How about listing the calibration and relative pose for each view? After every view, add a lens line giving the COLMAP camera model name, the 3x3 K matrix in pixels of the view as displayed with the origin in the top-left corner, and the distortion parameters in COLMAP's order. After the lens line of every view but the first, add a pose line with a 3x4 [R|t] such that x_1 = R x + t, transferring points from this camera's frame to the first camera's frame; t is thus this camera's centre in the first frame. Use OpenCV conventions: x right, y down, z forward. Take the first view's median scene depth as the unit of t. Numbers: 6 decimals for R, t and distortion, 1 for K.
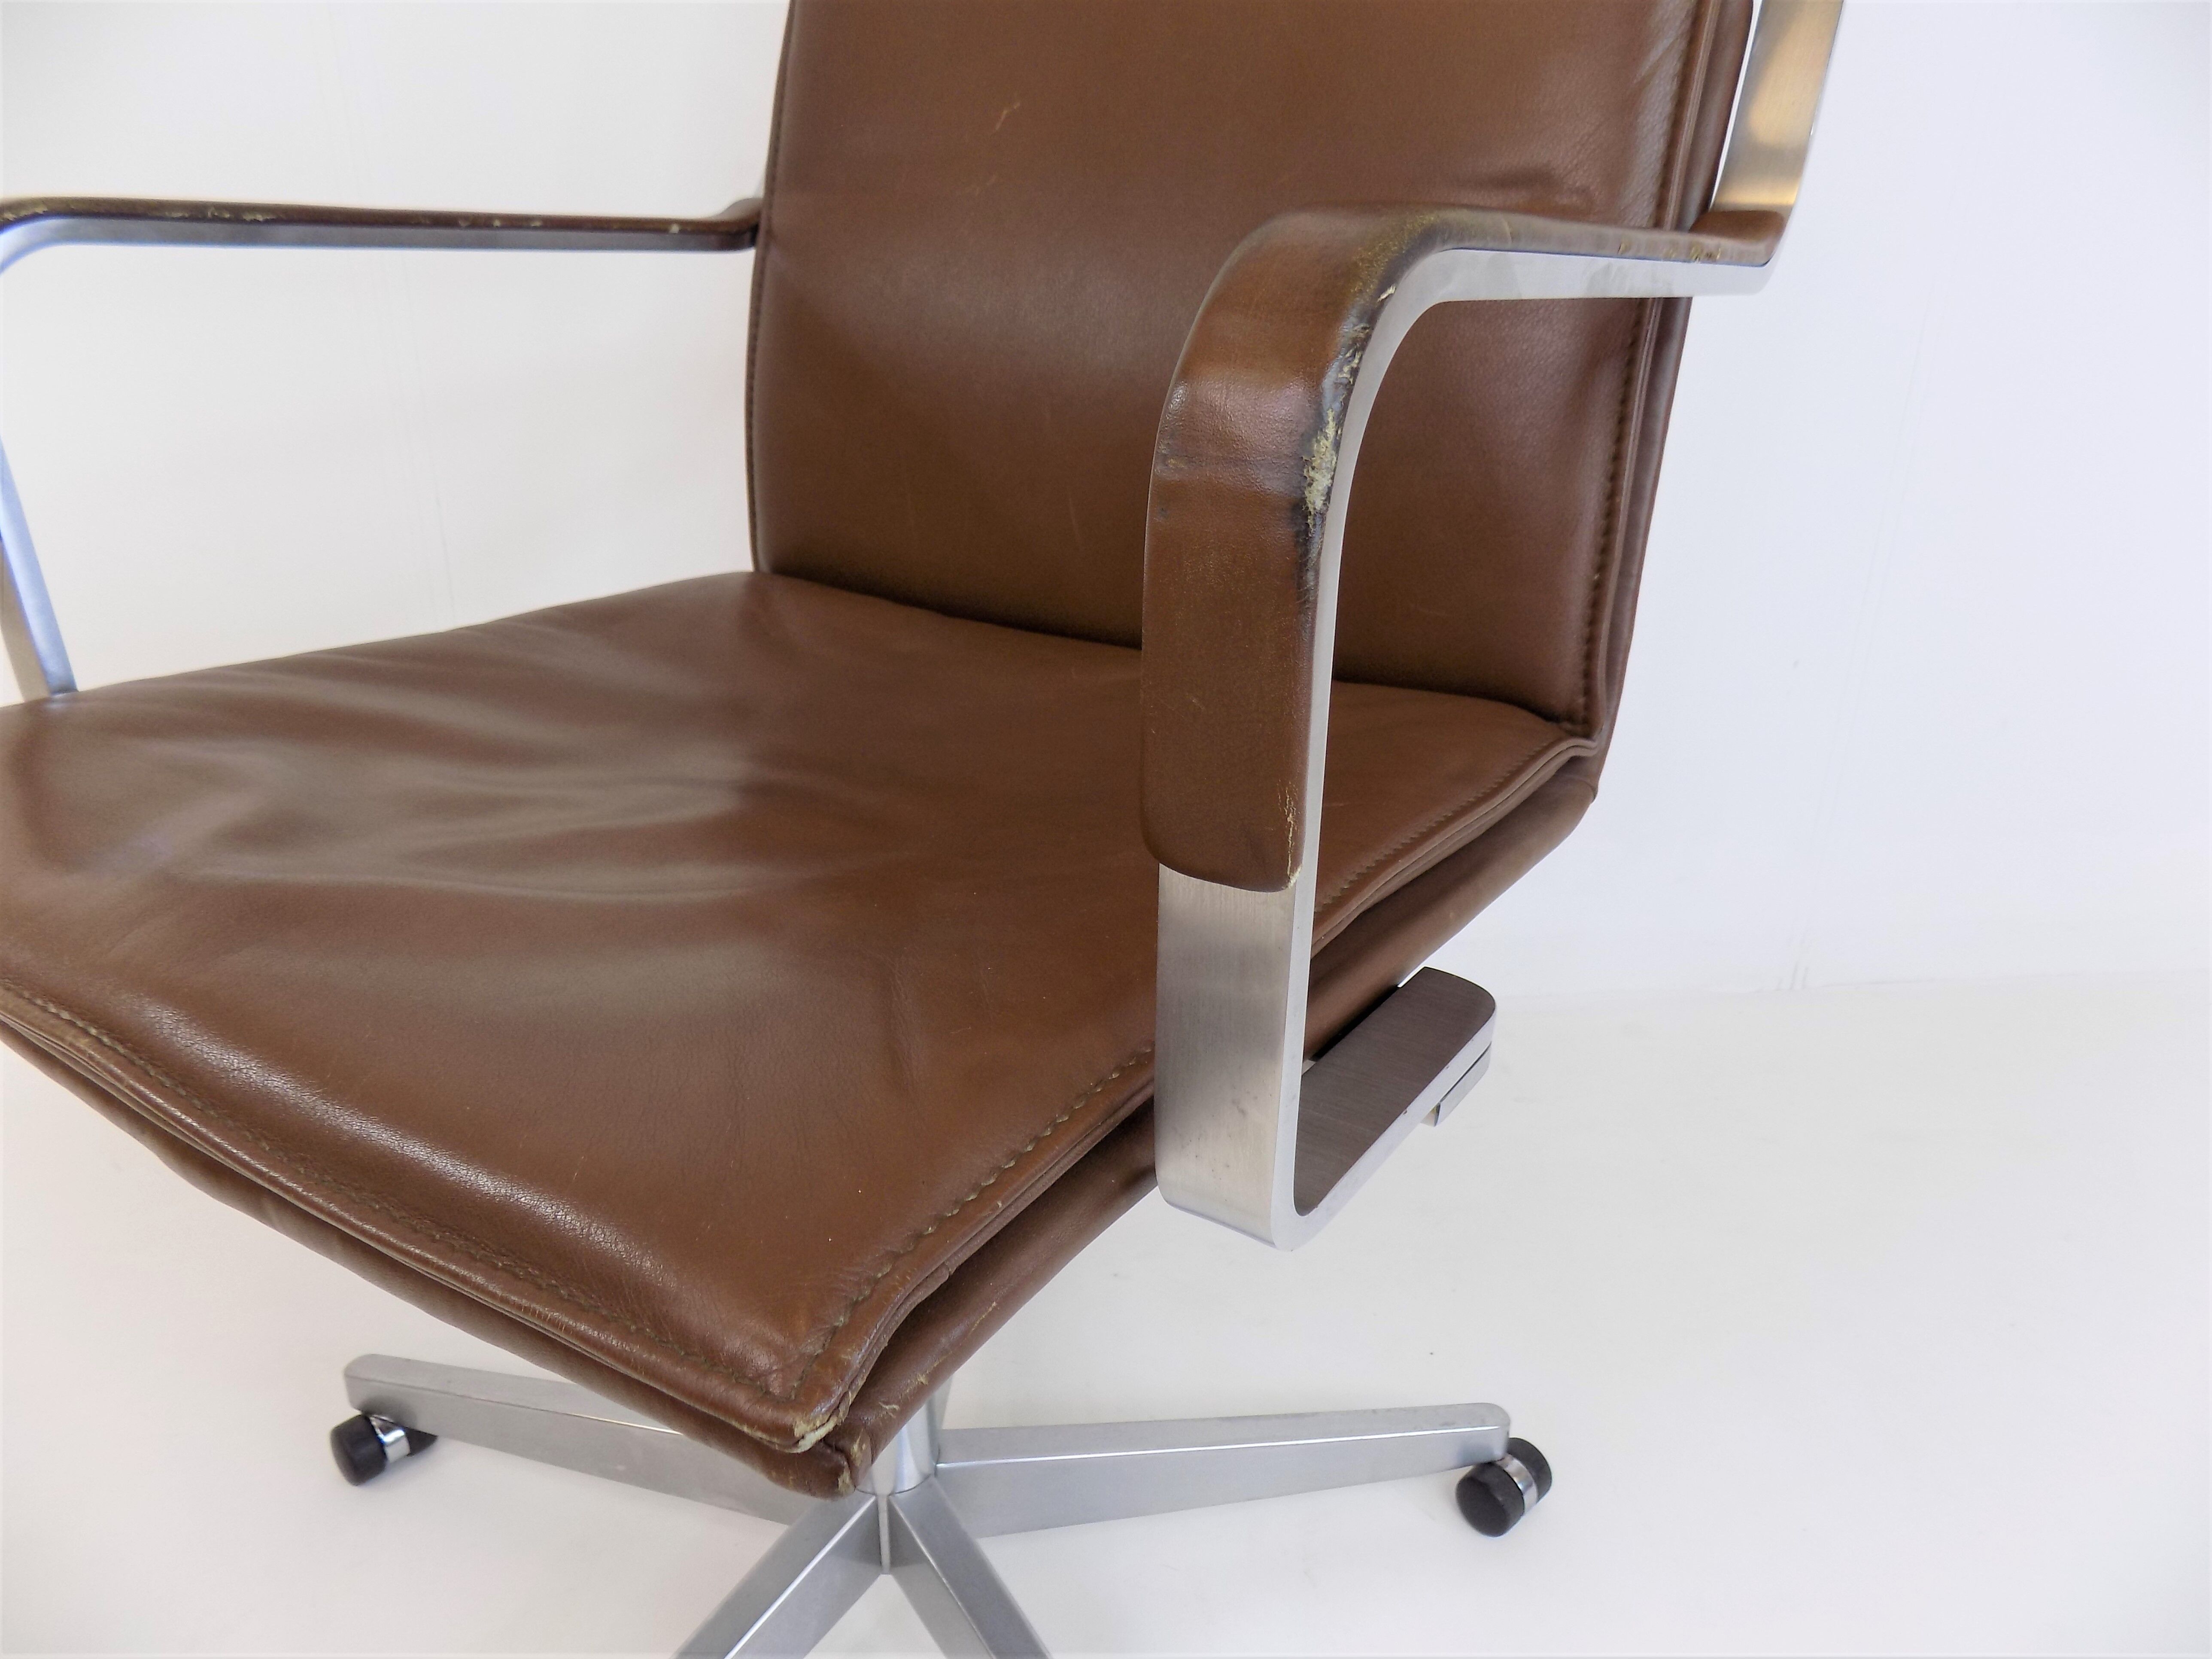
lens RADIAL K [[1496.9, 0, 1106.0], [0, 1496.9, 829.5], [0, 0, 1]] dist [-0.065877, 0.061547]
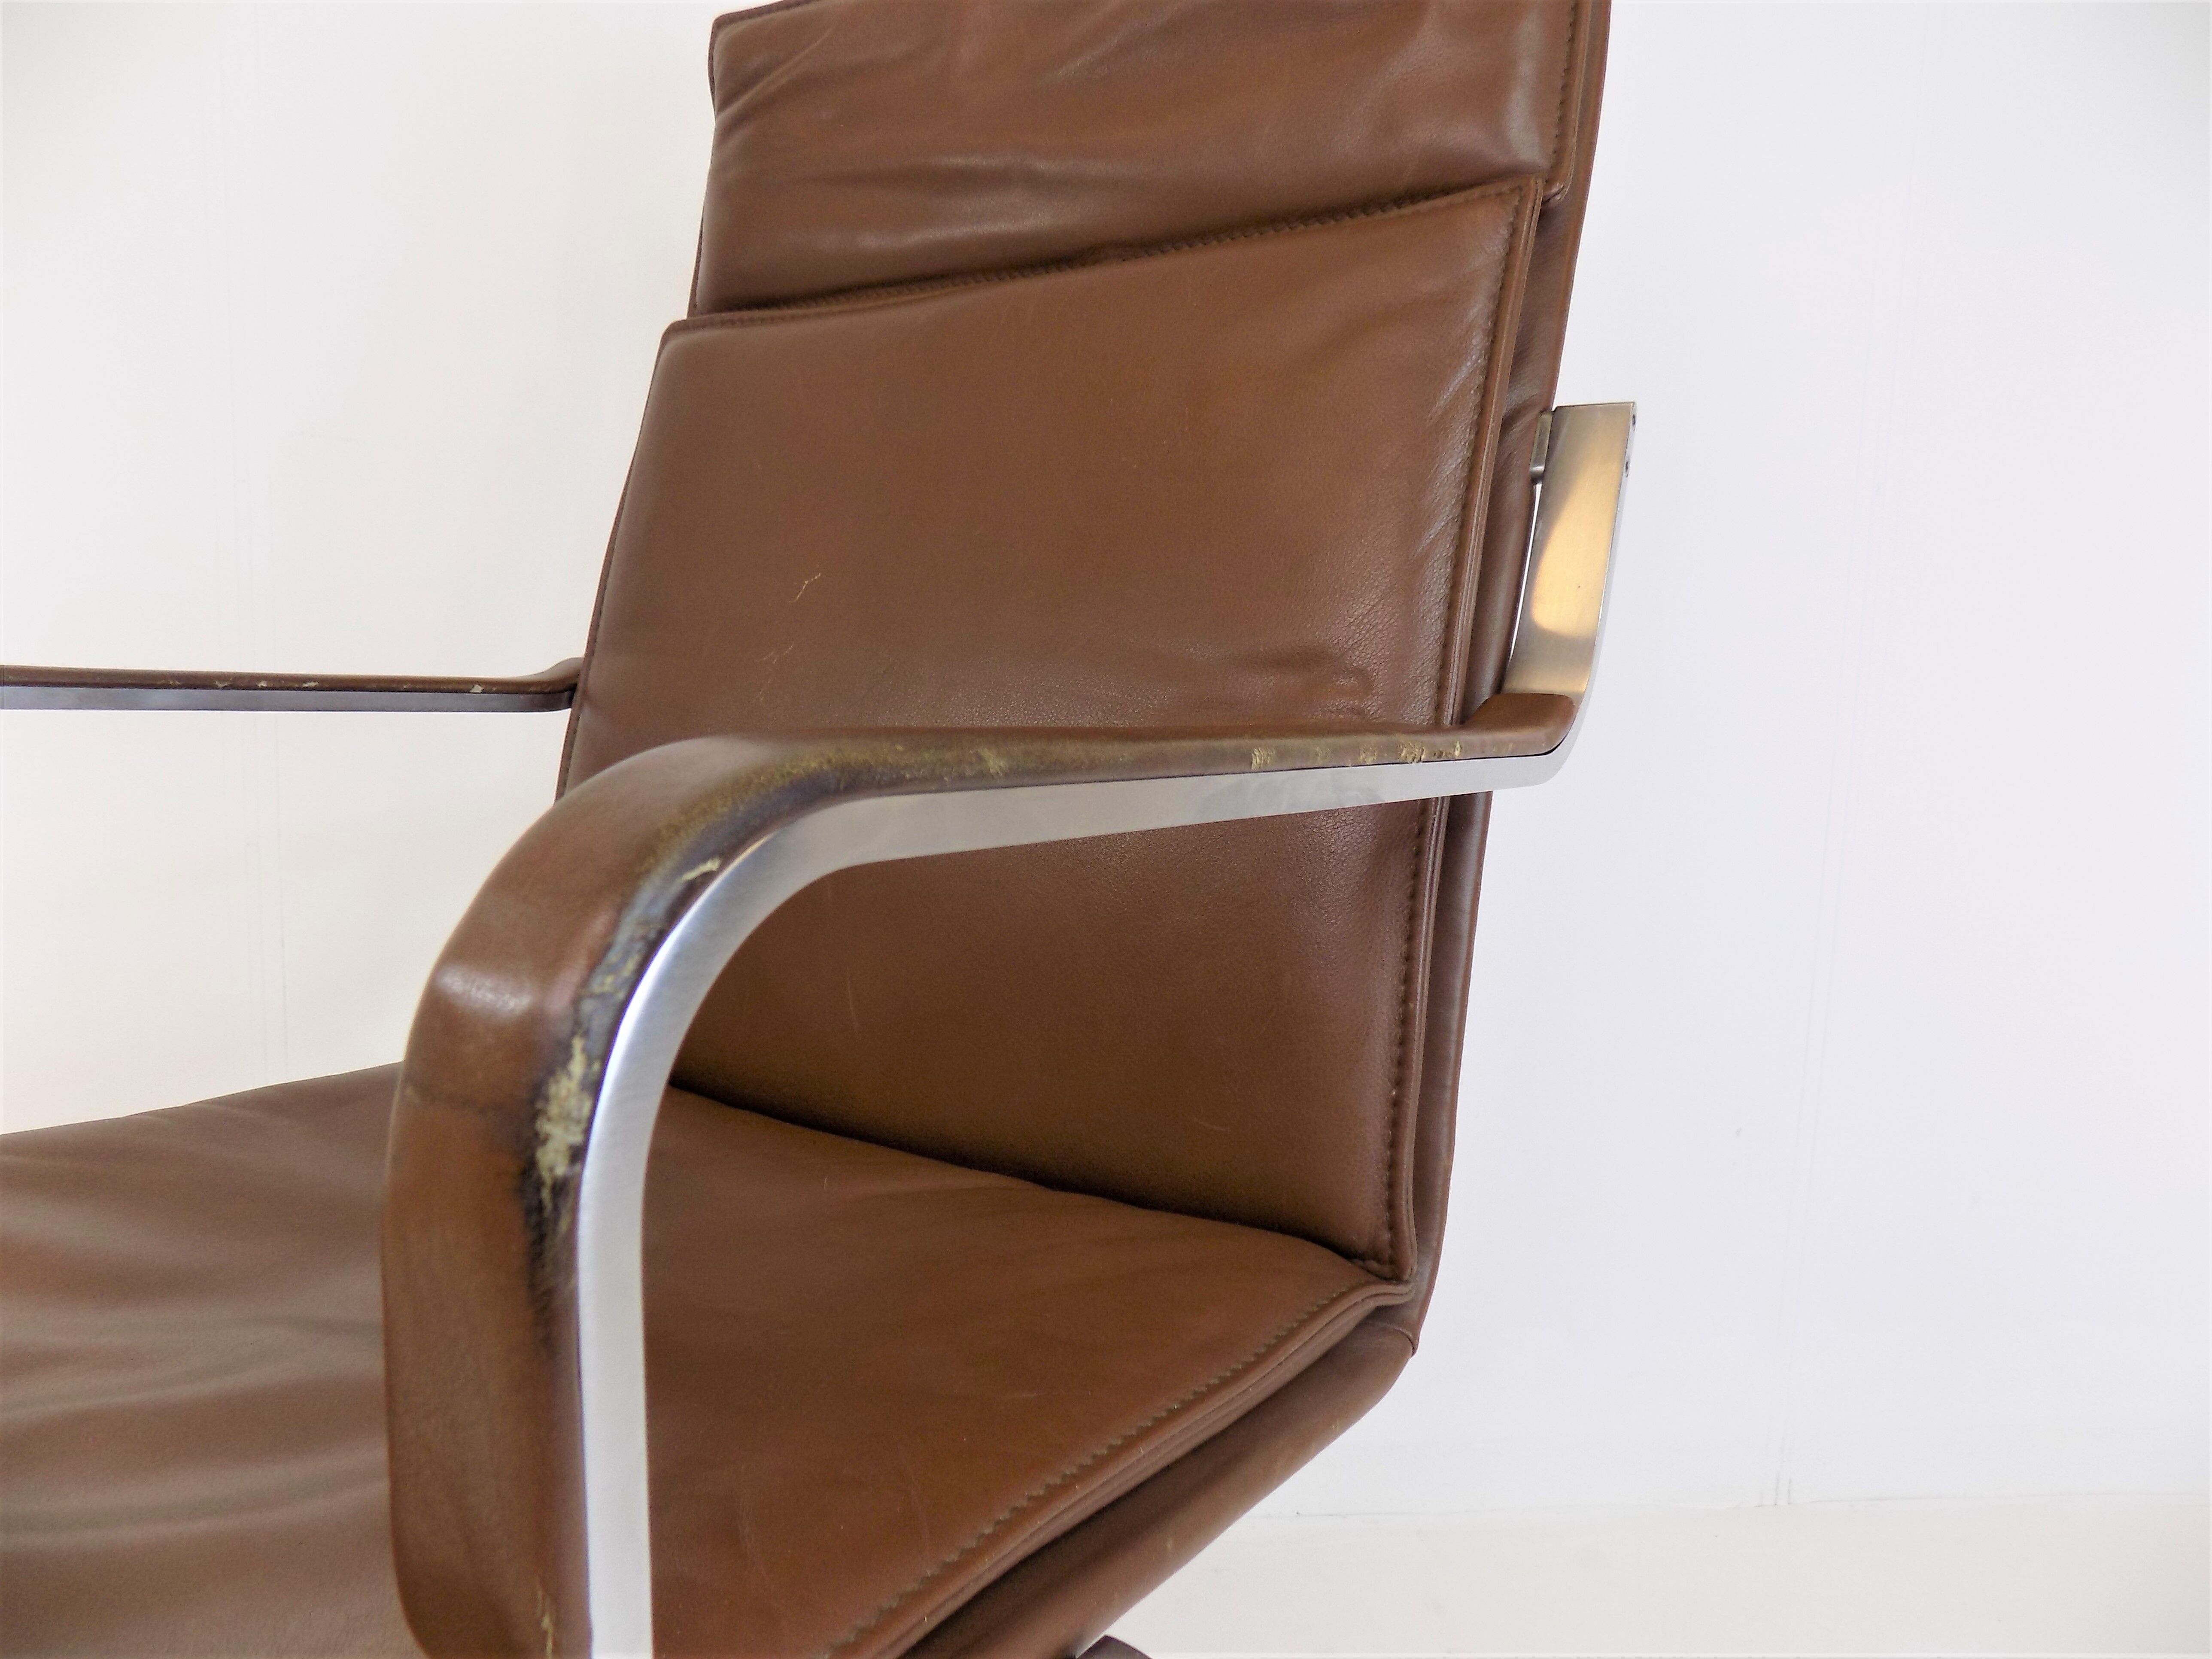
lens RADIAL K [[1496.9, 0, 1106.0], [0, 1496.9, 829.5], [0, 0, 1]] dist [-0.065877, 0.061547]
pose [[0.999842, 0.013759, -0.011227, 0.166341], [-0.016293, 0.962207, -0.271831, -0.077132], [0.007062, 0.271971, 0.962279, 0.120438]]
